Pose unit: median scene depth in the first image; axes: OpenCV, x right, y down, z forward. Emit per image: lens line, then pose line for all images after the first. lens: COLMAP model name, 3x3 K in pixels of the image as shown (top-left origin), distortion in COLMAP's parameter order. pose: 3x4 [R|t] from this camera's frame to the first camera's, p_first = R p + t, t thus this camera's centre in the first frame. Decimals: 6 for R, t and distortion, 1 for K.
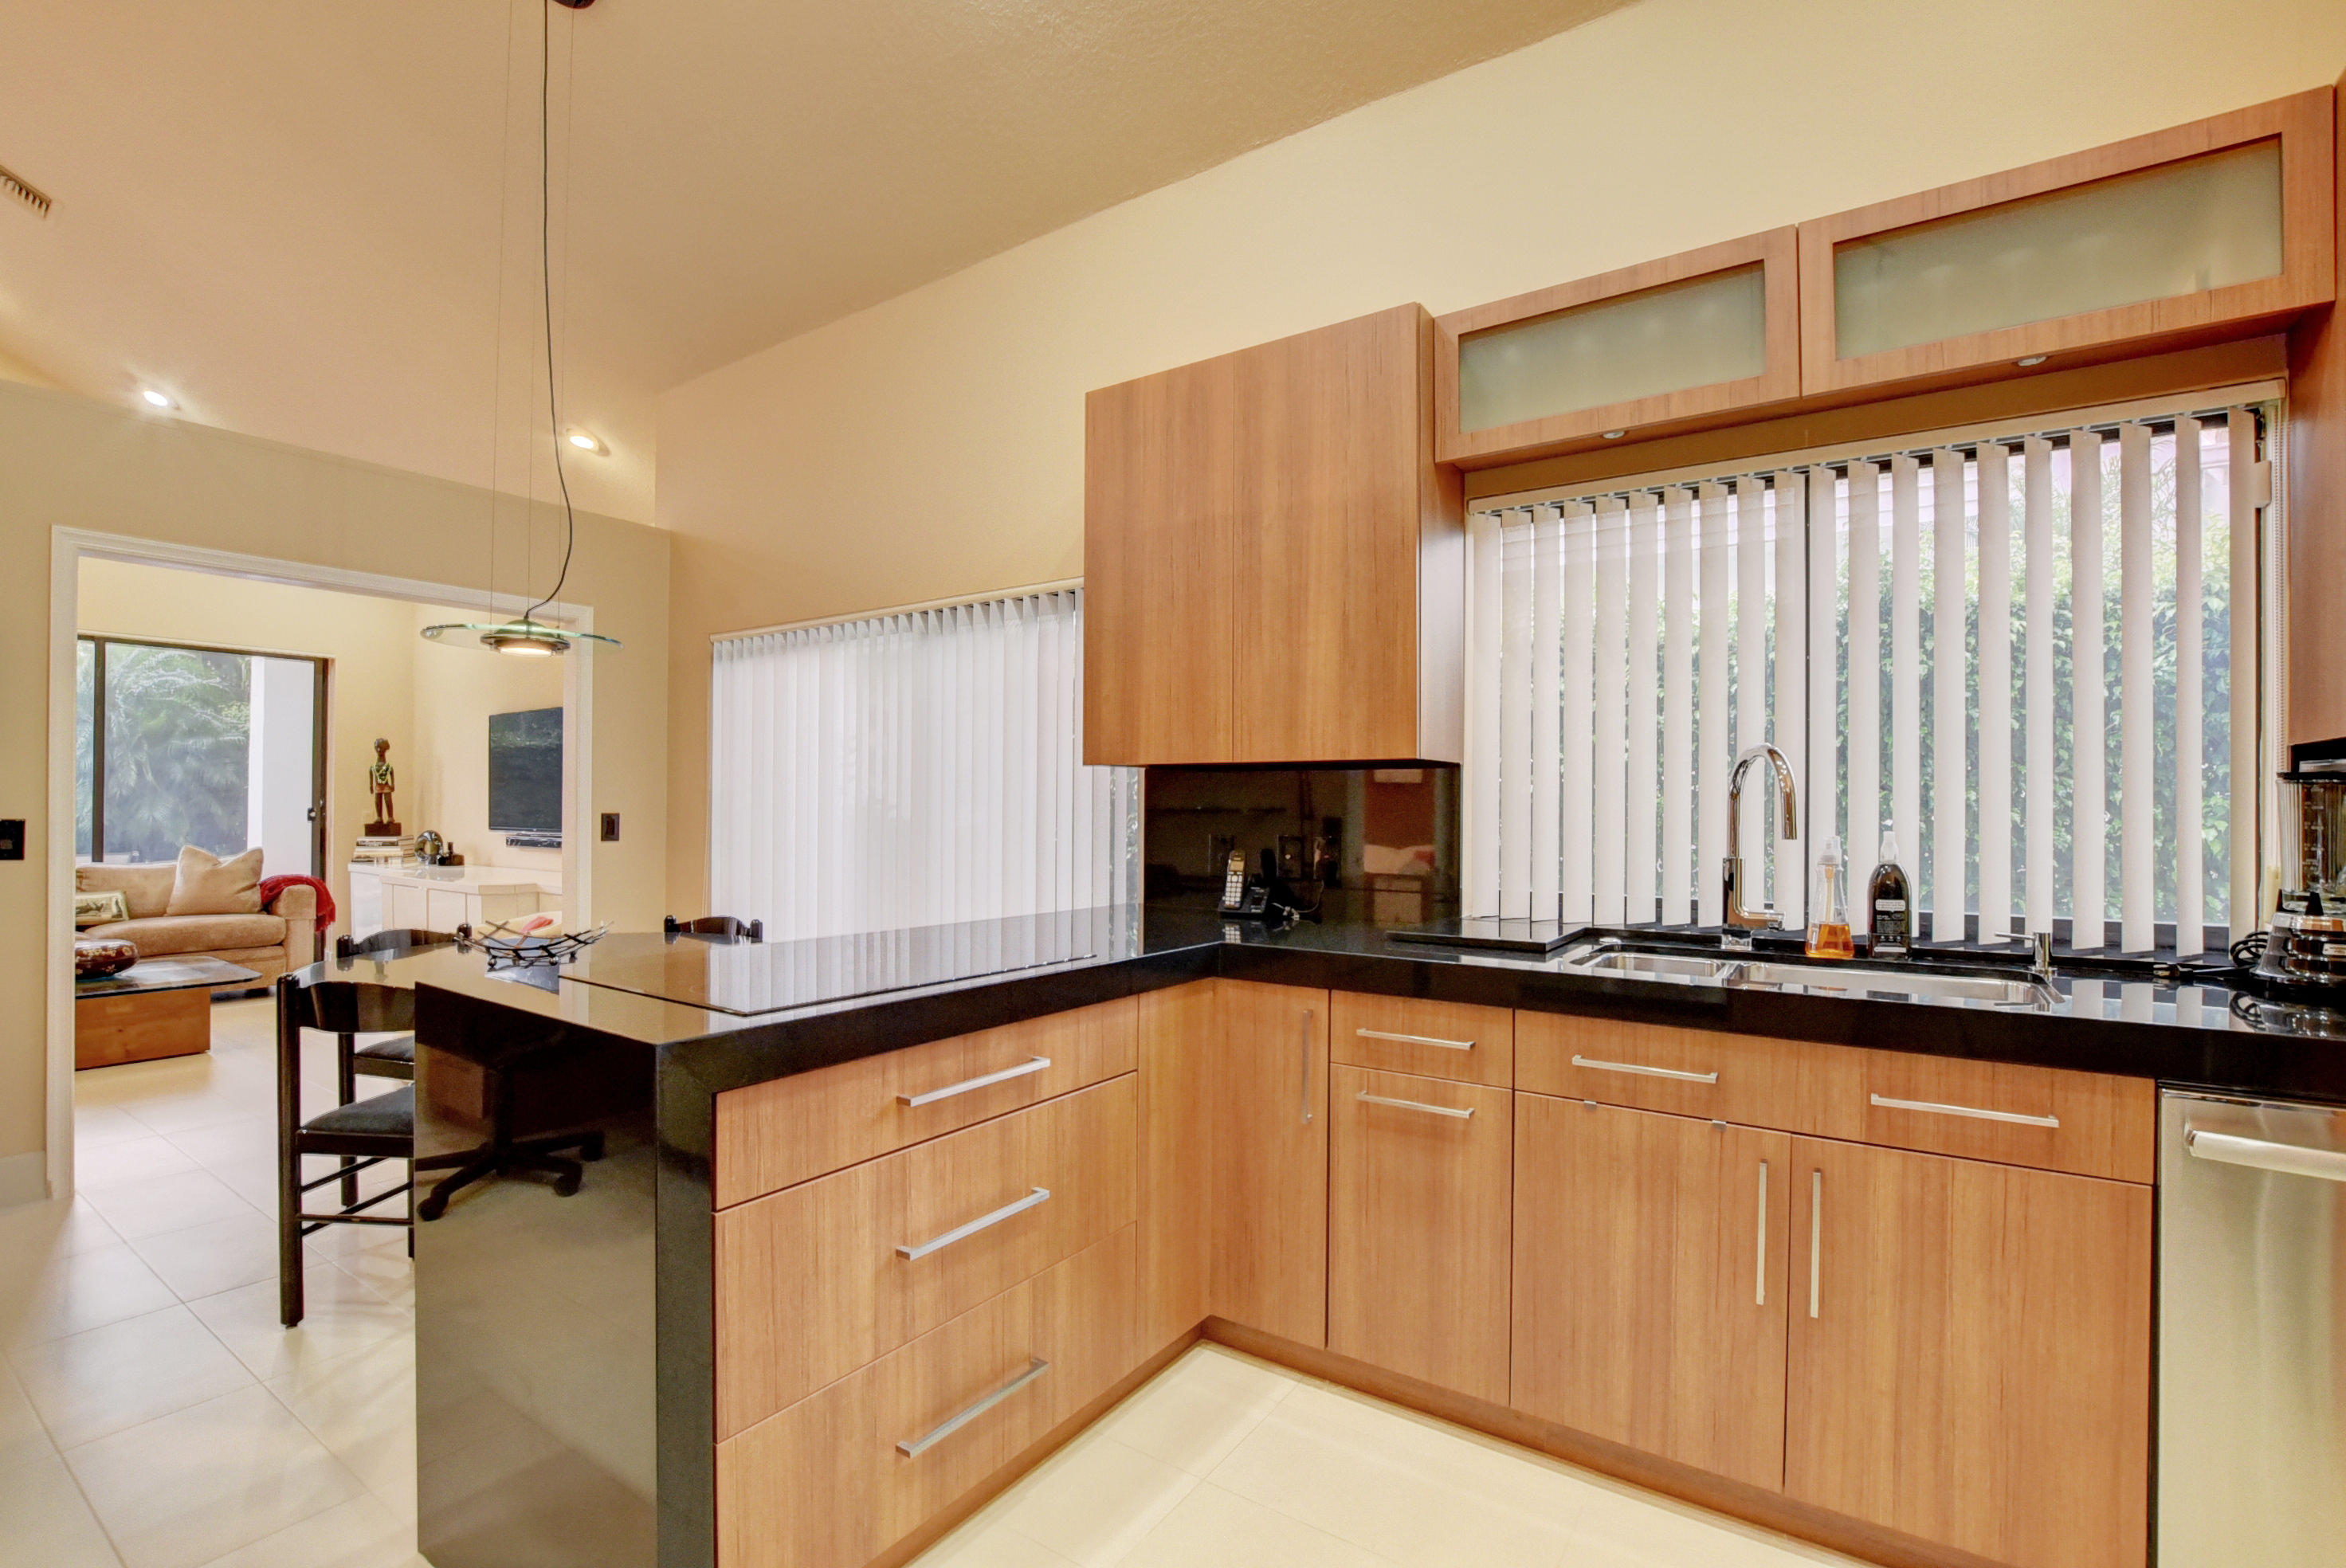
lens RADIAL K [[1035.7, 0, 1179.7], [0, 1035.7, 799.7], [0, 0, 1]] dist [-0.002142, -0.000093]
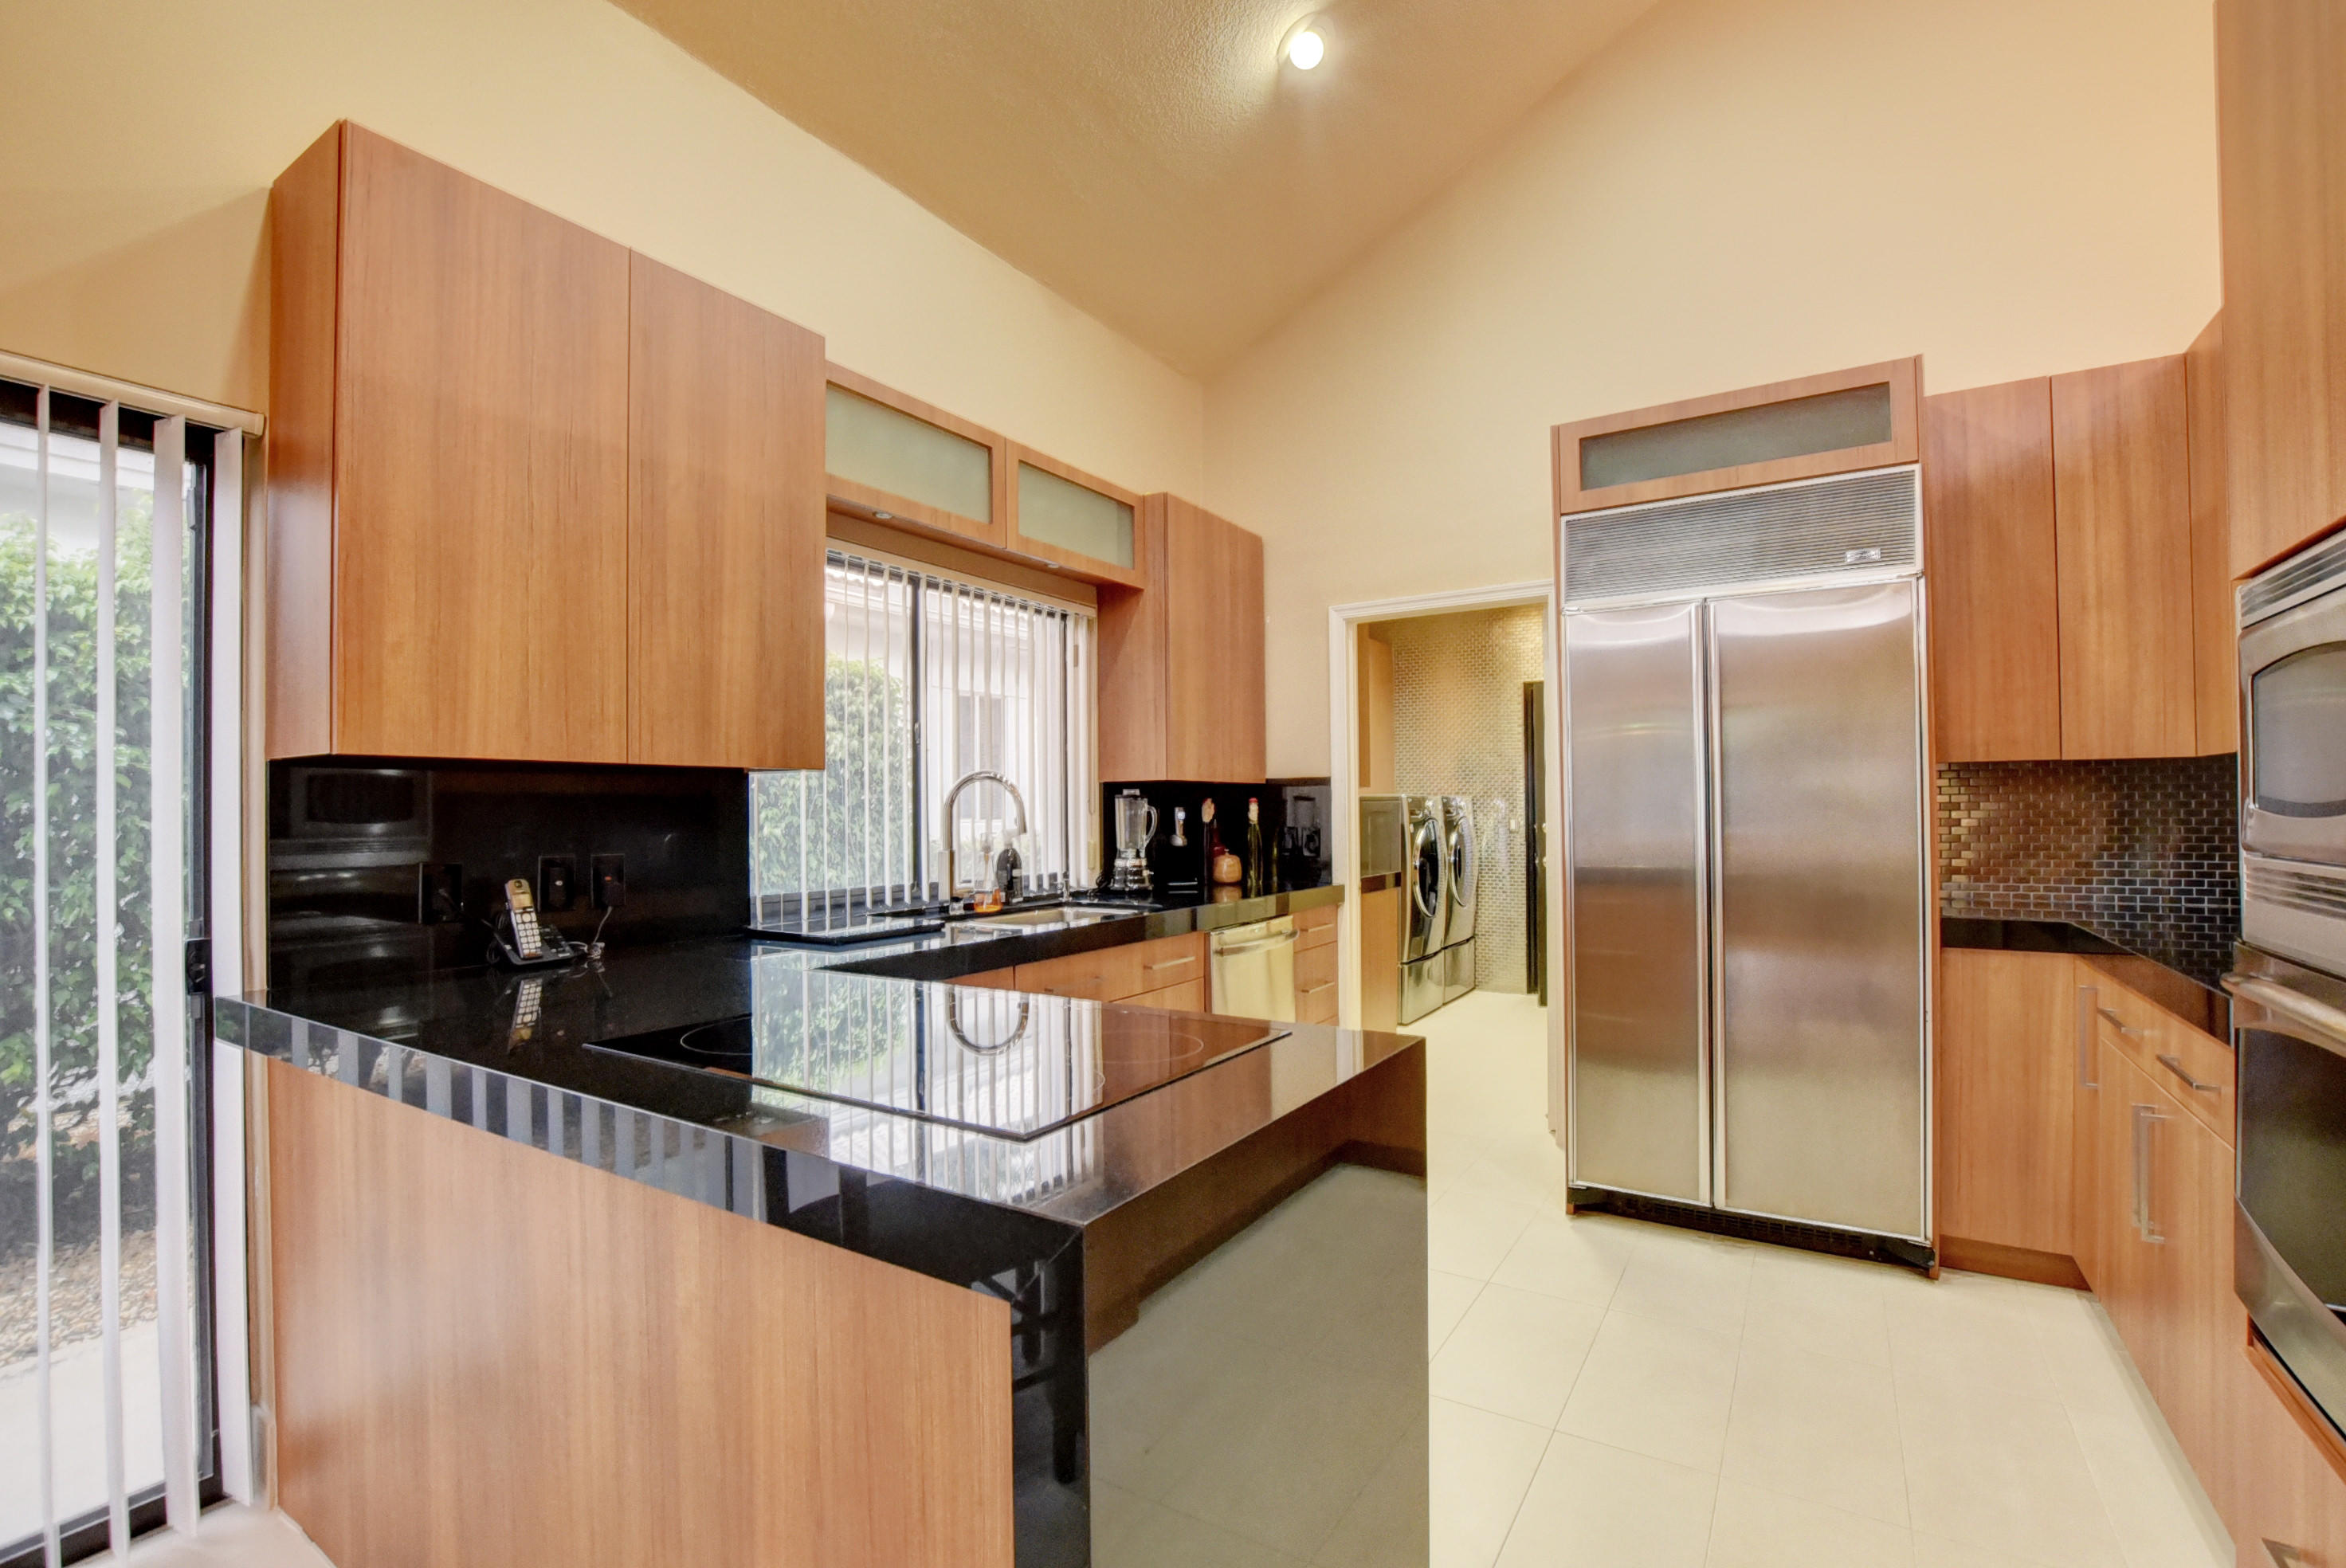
lens RADIAL K [[1035.7, 0, 1180.7], [0, 1035.7, 798.7], [0, 0, 1]] dist [-0.002142, -0.000093]
pose [[0.005850, 0.007480, 0.999955, -0.791885], [-0.002673, 0.999969, -0.007464, -0.003991], [-0.999979, -0.002630, 0.005870, 0.611557]]
